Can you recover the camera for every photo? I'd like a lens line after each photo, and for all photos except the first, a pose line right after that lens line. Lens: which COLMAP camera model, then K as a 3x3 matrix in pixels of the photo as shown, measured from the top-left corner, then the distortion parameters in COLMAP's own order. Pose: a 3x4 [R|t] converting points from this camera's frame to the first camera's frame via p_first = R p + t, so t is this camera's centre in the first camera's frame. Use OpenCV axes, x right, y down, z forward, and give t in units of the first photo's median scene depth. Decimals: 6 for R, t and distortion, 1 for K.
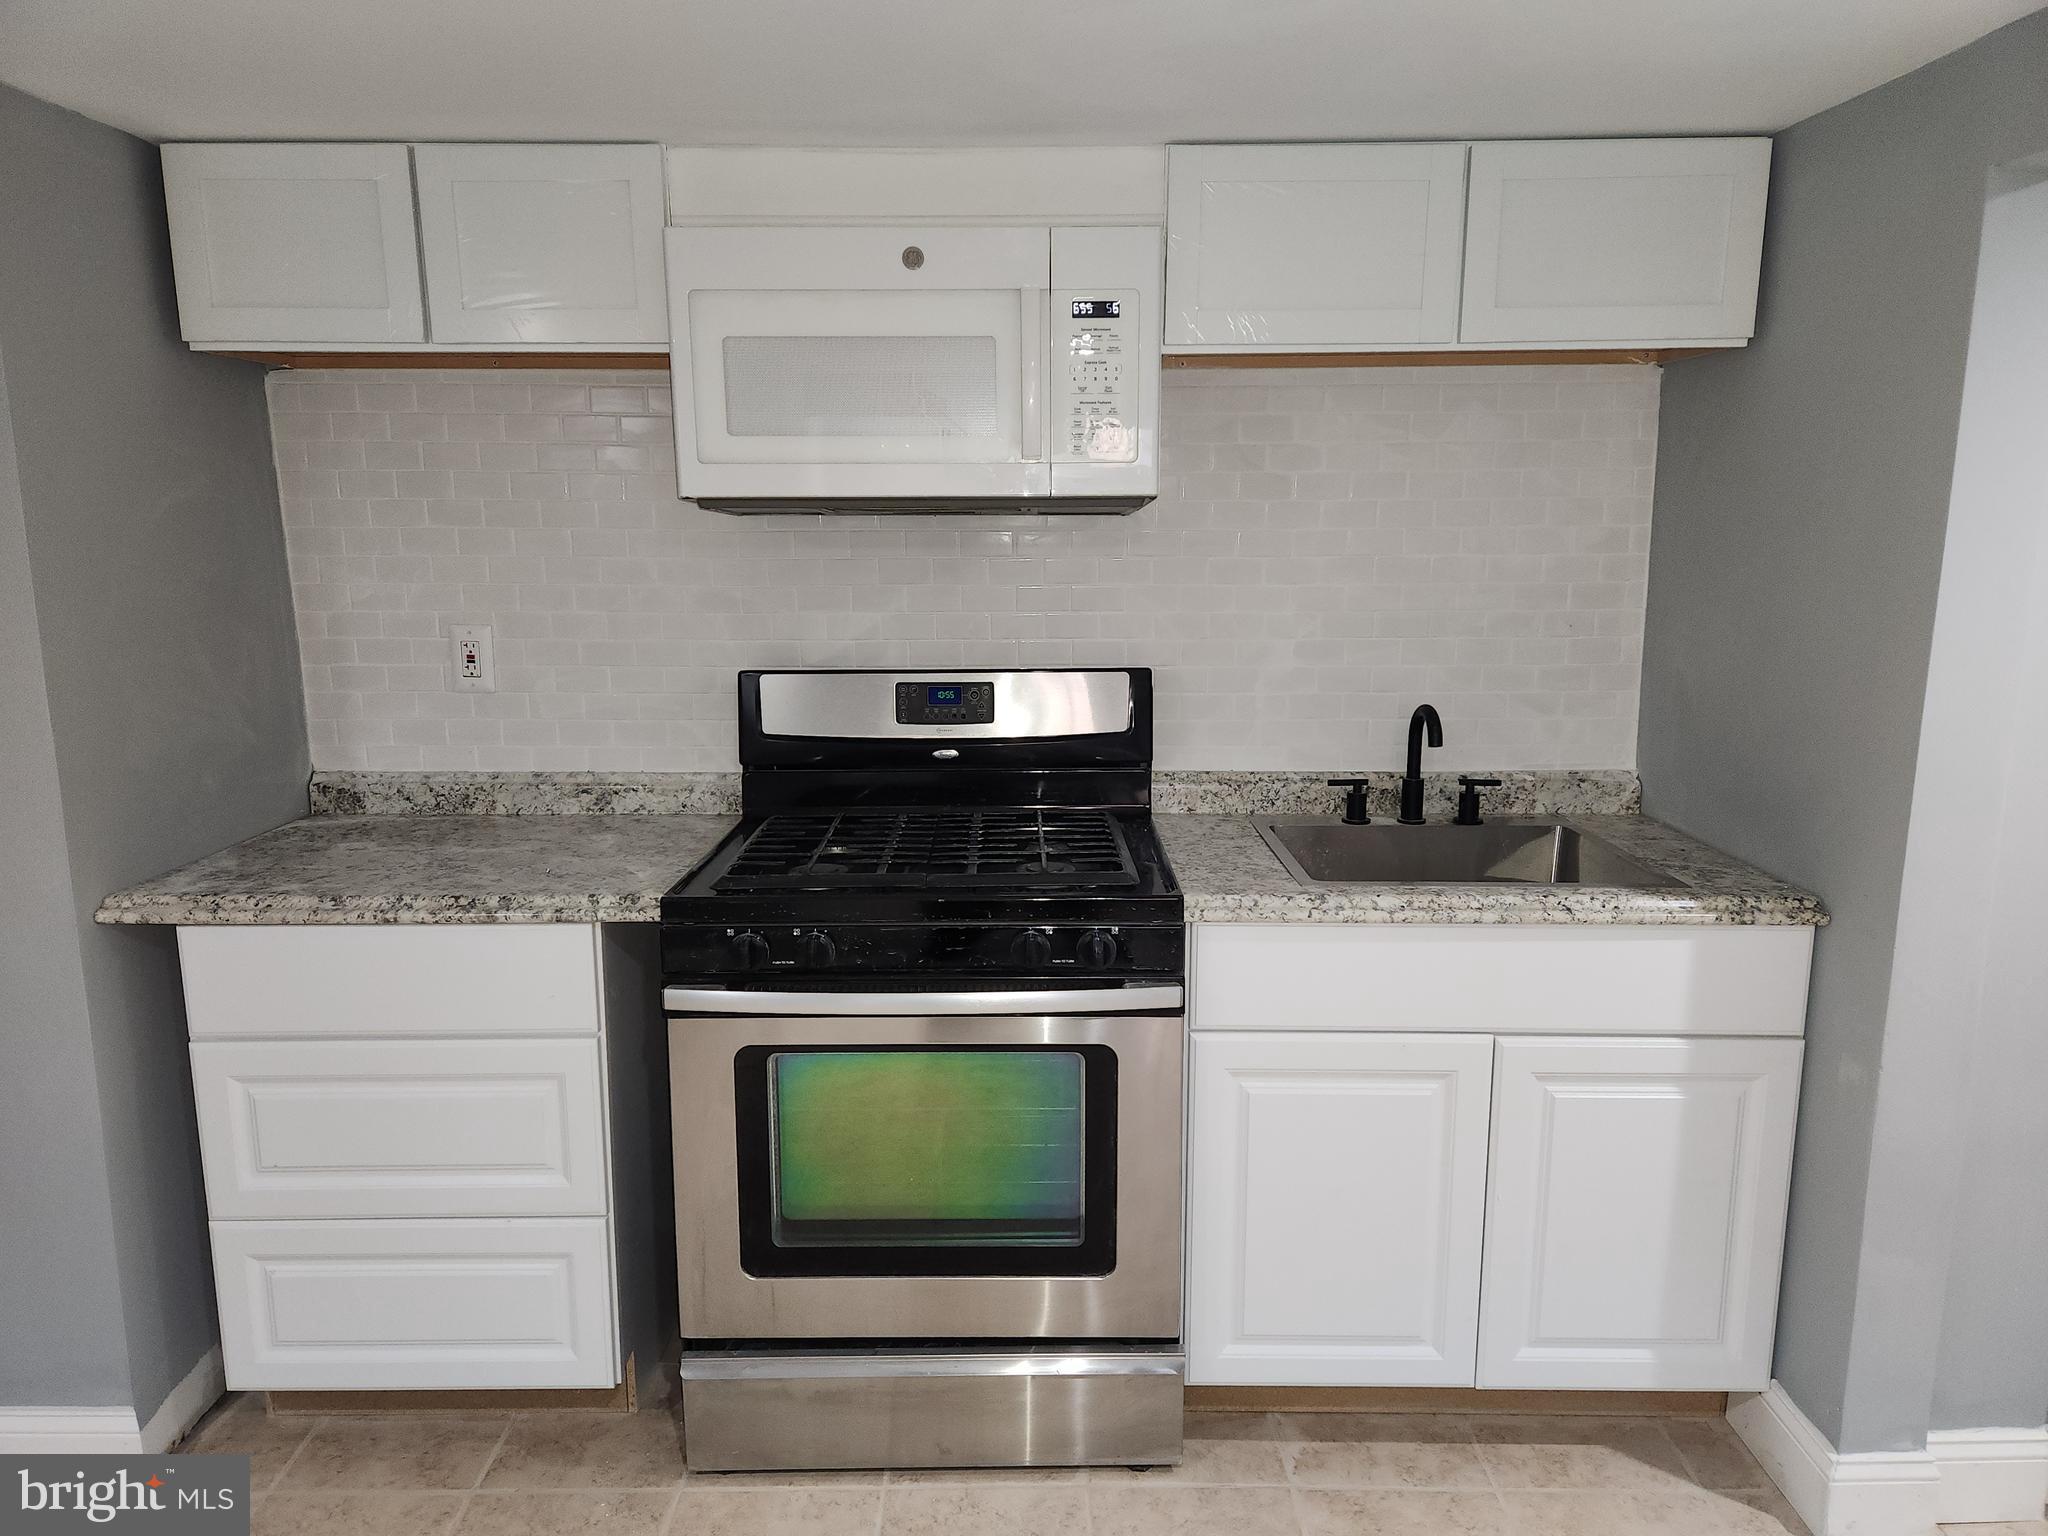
lens RADIAL K [[1382.5, 0, 1030.6], [0, 1382.5, 761.9], [0, 0, 1]] dist [0.071788, -0.066658]
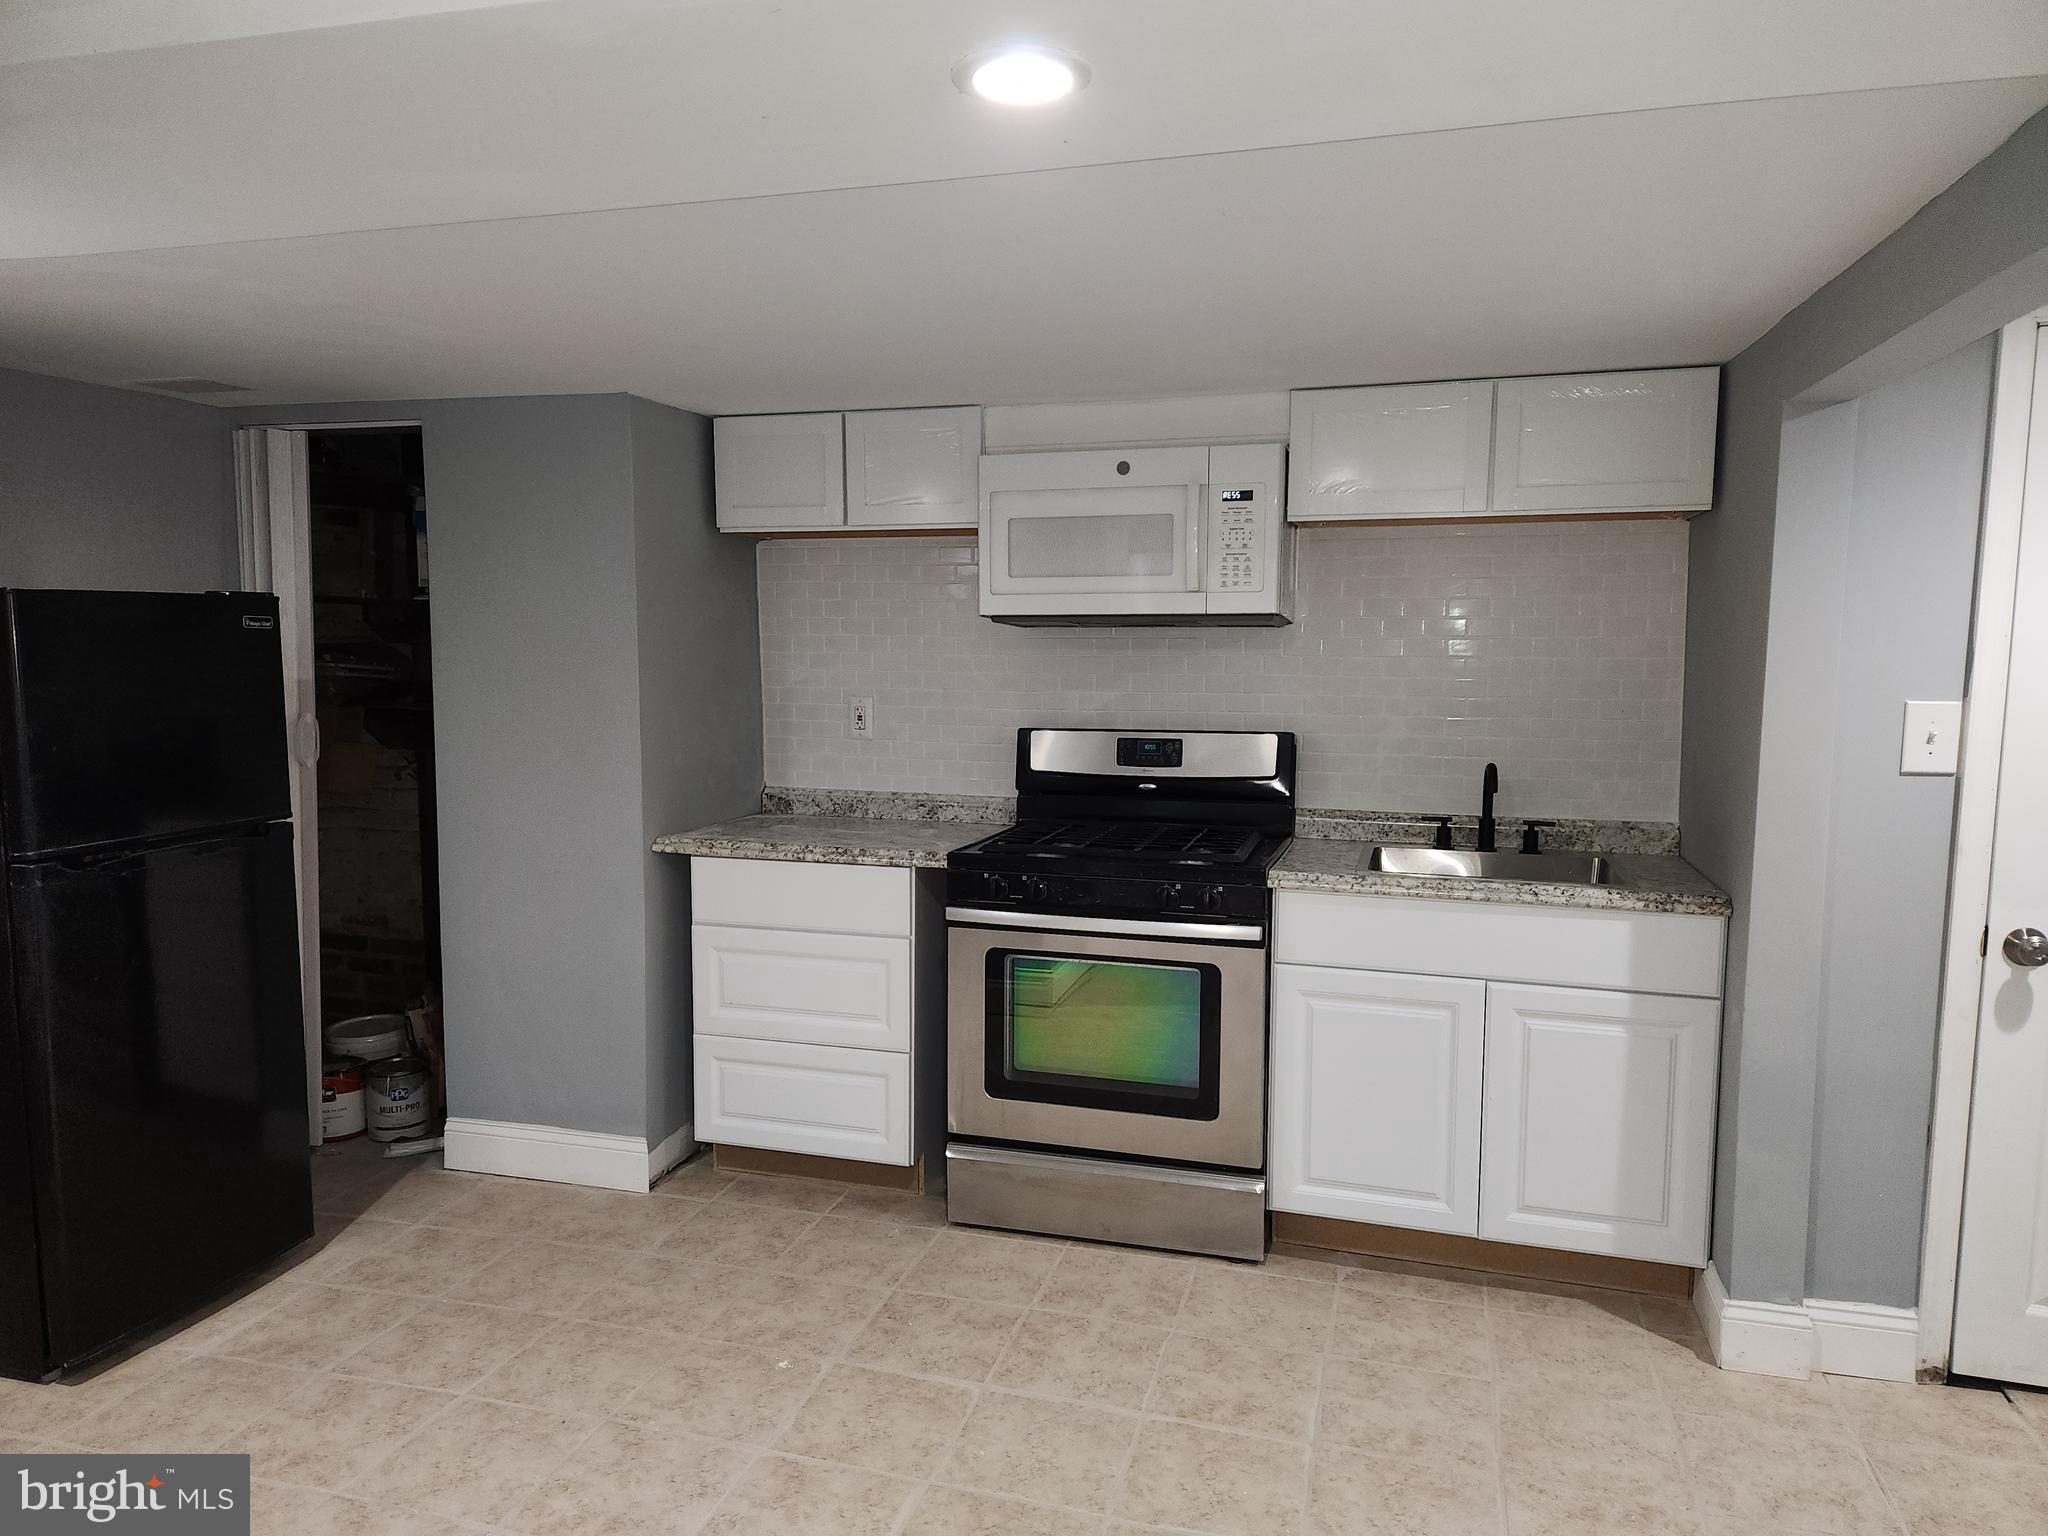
lens RADIAL K [[1396.4, 0, 1014.6], [0, 1396.4, 777.3], [0, 0, 1]] dist [0.074270, -0.067060]
pose [[0.956152, 0.035165, -0.290752, 0.273046], [-0.057827, 0.995889, -0.069719, 0.111922], [0.287105, 0.083476, 0.954255, -0.539455]]
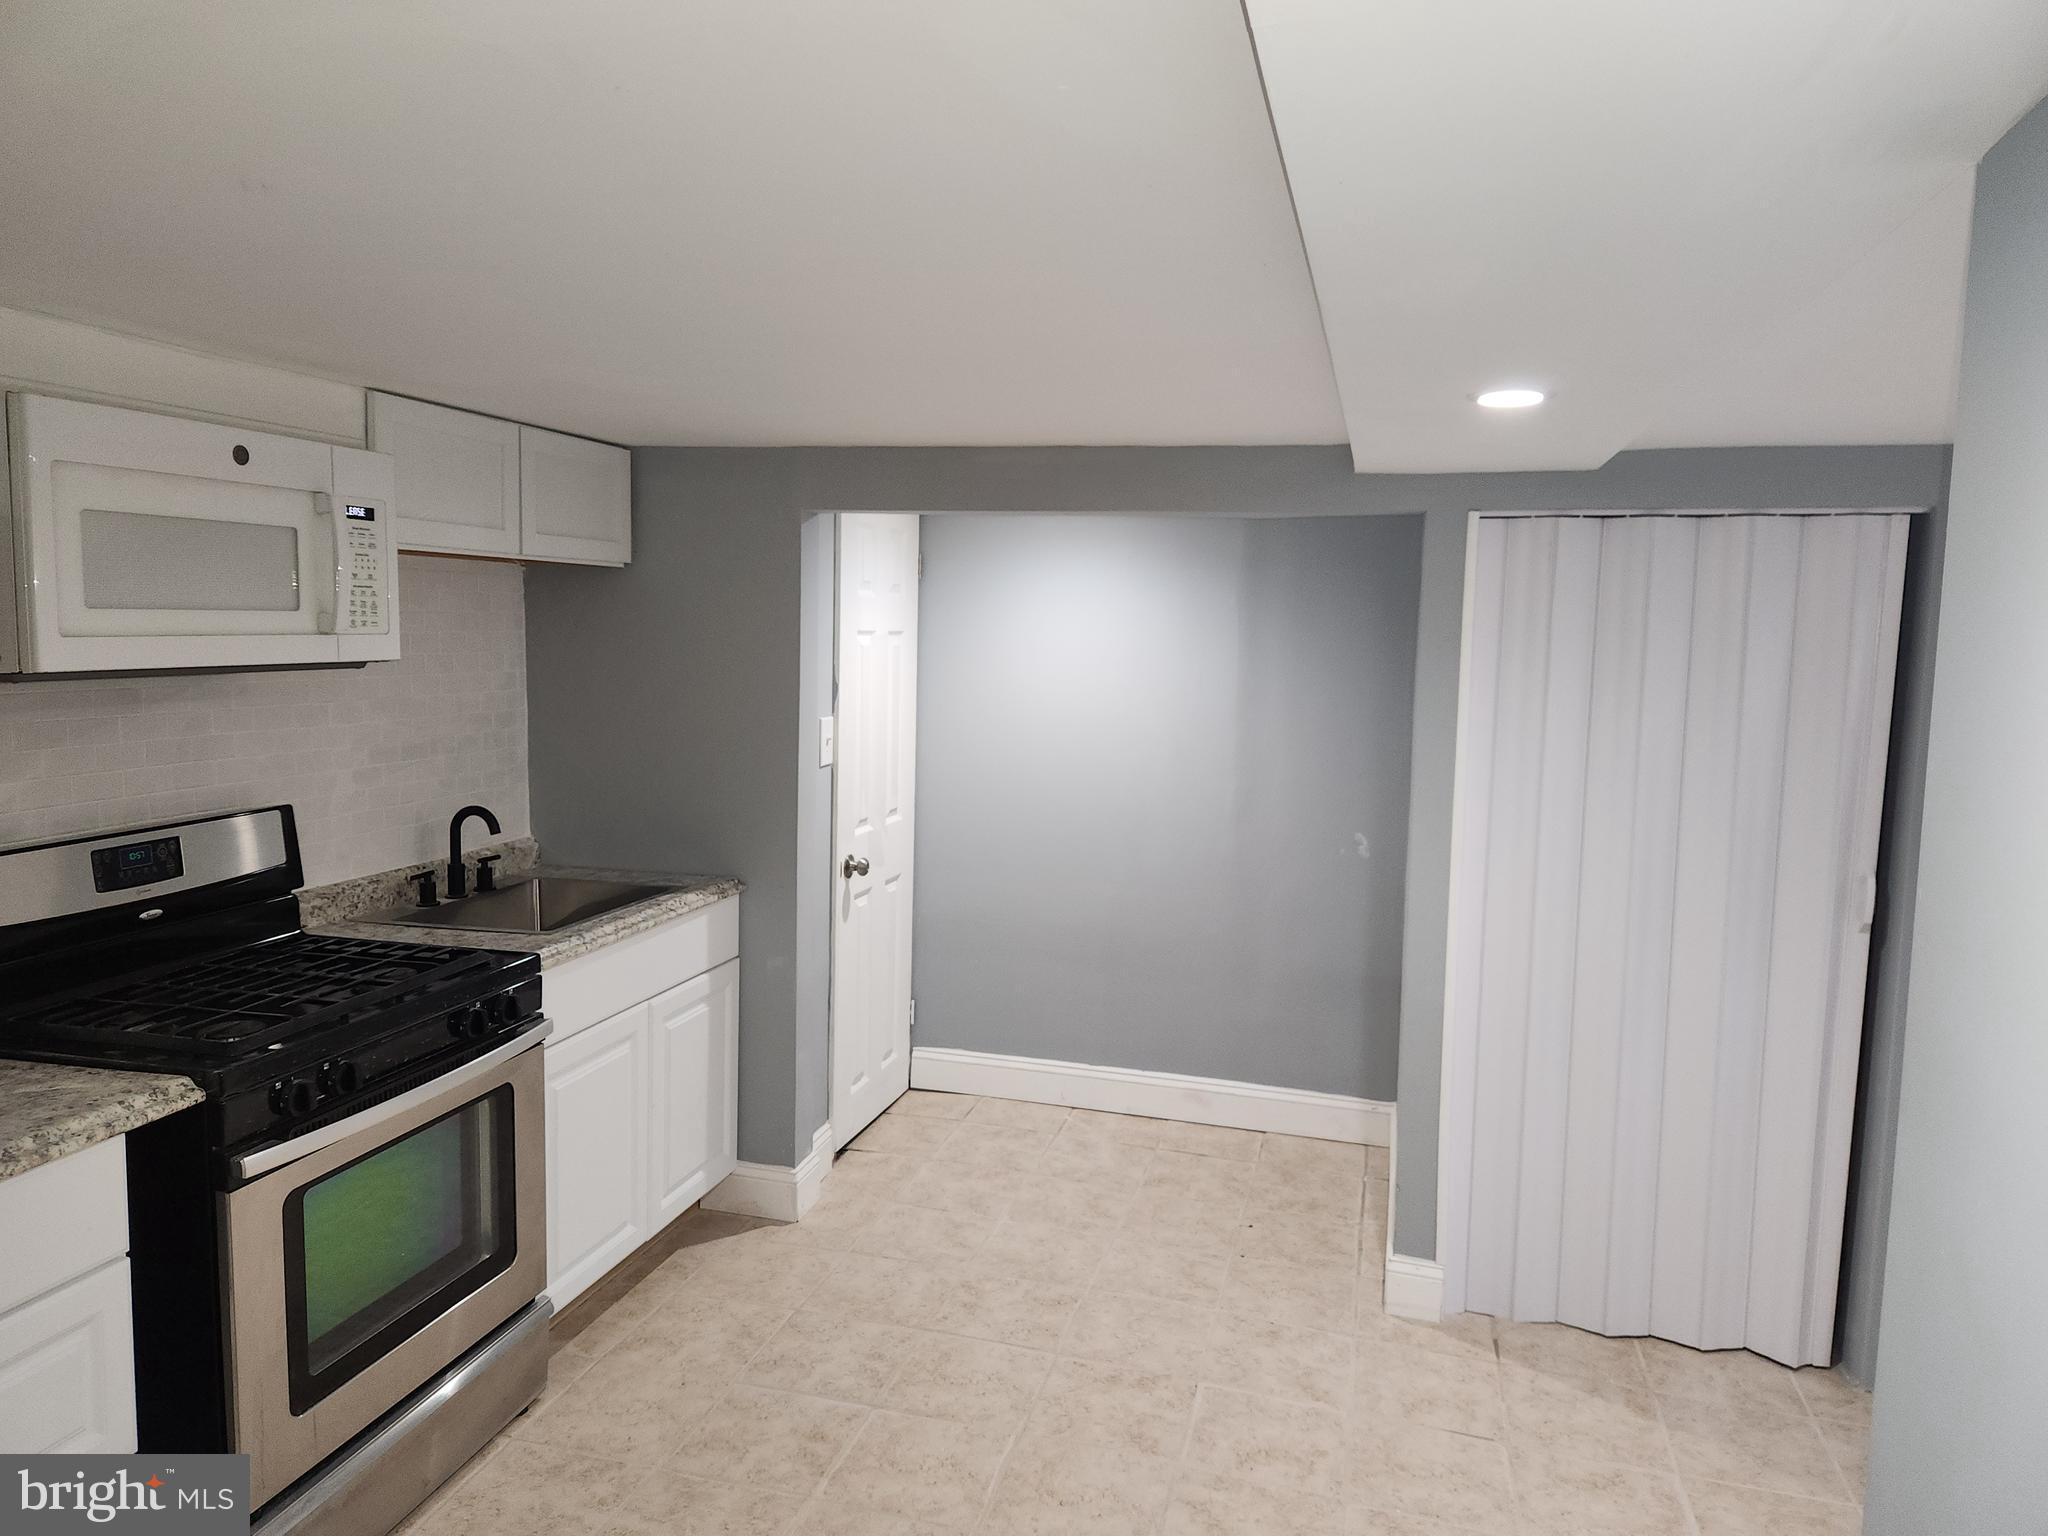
lens RADIAL K [[1382.5, 0, 1030.6], [0, 1382.5, 761.9], [0, 0, 1]] dist [0.071788, -0.066658]
pose [[0.260031, -0.090640, 0.961337, -0.998062], [0.153085, 0.986863, 0.051639, -0.080483], [-0.953388, 0.133739, 0.270491, 0.128715]]
